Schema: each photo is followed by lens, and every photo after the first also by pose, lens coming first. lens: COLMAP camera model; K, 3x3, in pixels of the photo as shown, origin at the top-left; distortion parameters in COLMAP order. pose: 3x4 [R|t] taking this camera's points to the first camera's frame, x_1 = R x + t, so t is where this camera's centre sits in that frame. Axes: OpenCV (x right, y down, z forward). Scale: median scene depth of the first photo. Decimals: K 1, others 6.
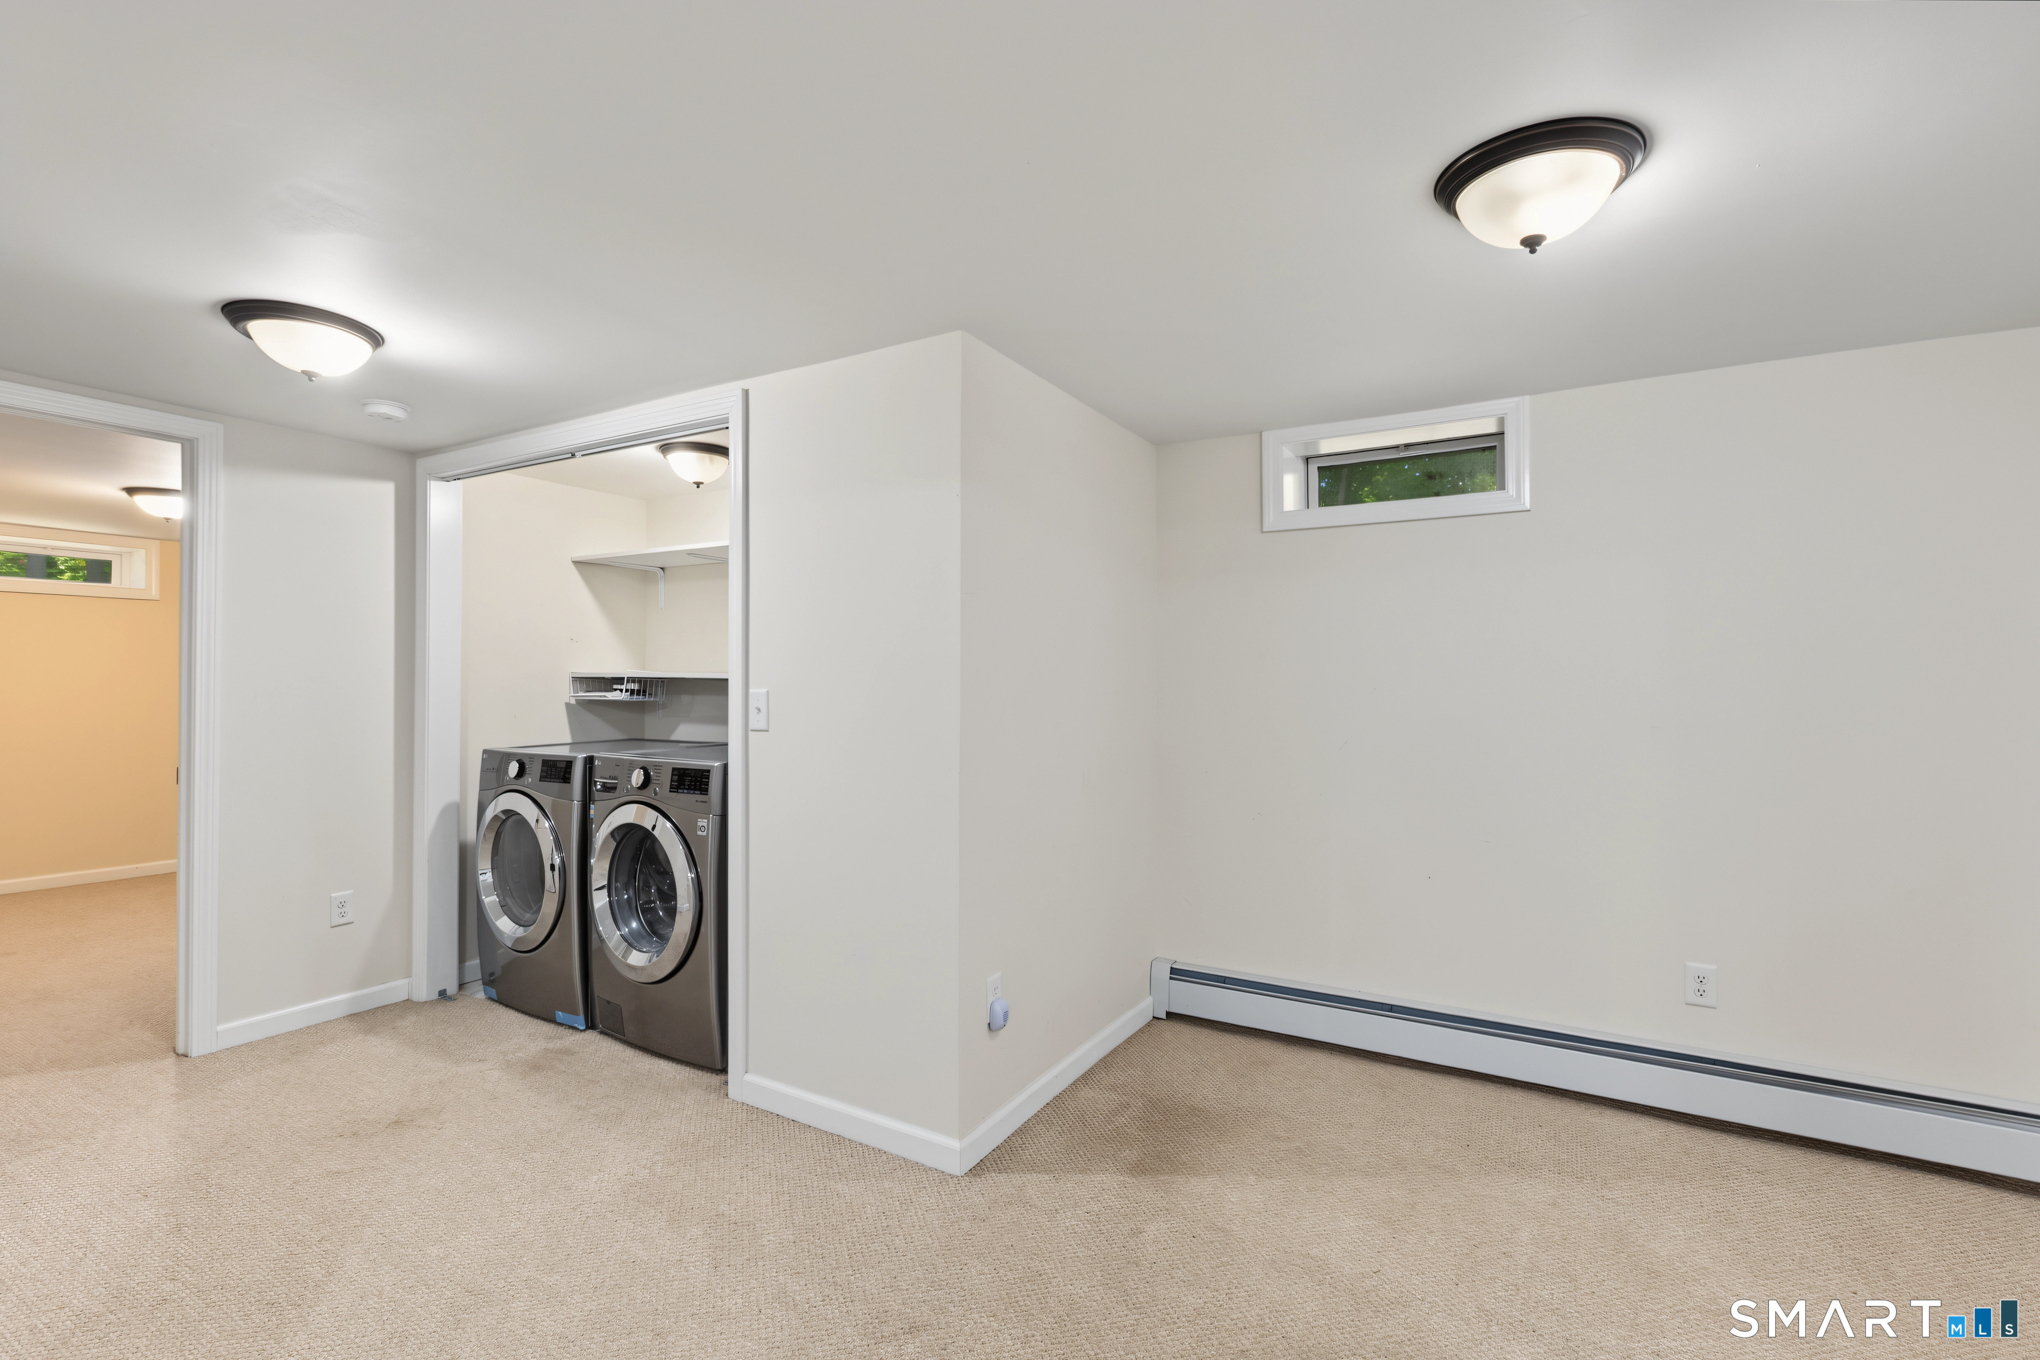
lens RADIAL K [[913.5, 0, 1017.7], [0, 913.5, 690.2], [0, 0, 1]] dist [-0.000485, 0.000272]
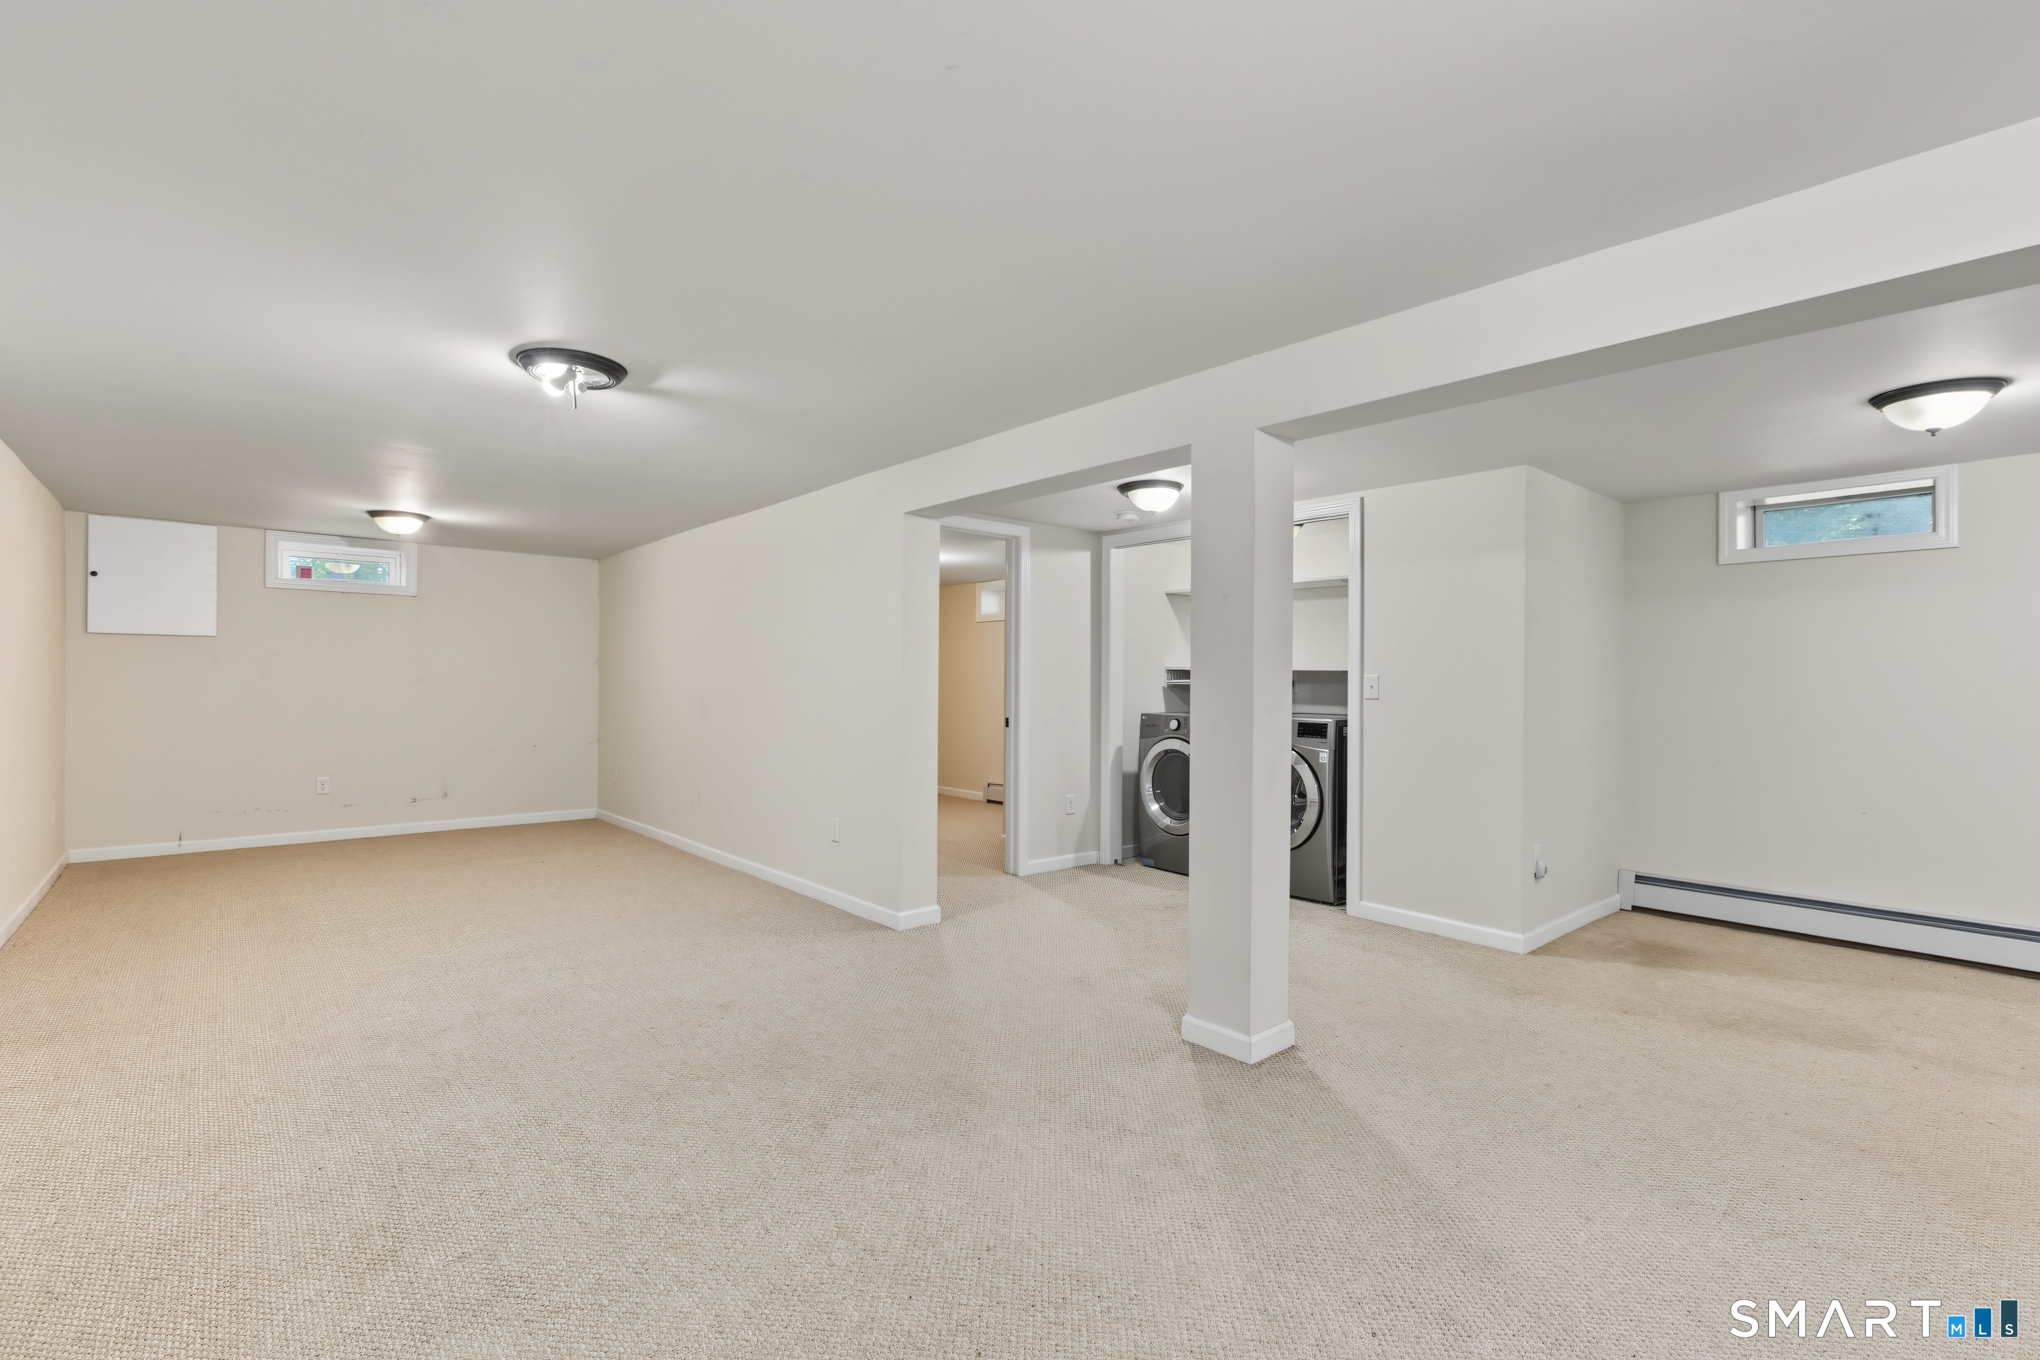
lens RADIAL K [[913.5, 0, 1017.7], [0, 913.5, 690.2], [0, 0, 1]] dist [-0.000485, 0.000272]
pose [[0.945592, 0.007453, -0.325268, -0.305912], [-0.006846, 0.999972, 0.003011, 0.023183], [0.325282, -0.000621, 0.945617, -0.708124]]
